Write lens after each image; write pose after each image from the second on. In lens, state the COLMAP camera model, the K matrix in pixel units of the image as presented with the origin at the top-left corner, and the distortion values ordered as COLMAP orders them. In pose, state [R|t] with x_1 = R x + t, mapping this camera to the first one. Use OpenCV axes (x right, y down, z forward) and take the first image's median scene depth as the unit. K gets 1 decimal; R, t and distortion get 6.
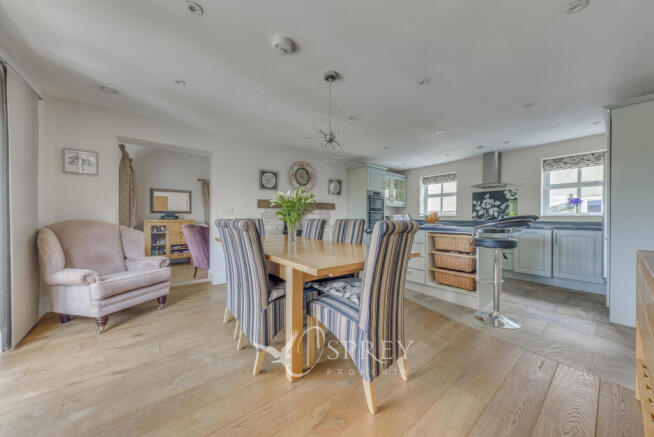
lens RADIAL K [[226.2, 0, 328.2], [0, 226.2, 218.5], [0, 0, 1]] dist [-0.000441, -0.000035]
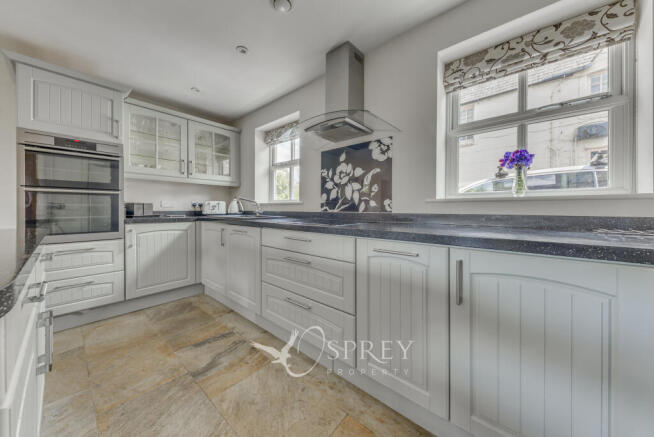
lens RADIAL K [[226.2, 0, 325.8], [0, 226.2, 207.7], [0, 0, 1]] dist [-0.000441, -0.000035]
pose [[0.984109, -0.002493, 0.177549, 0.598642], [0.001934, 0.999993, 0.003320, -0.000509], [-0.177556, -0.002923, 0.984106, 0.570503]]
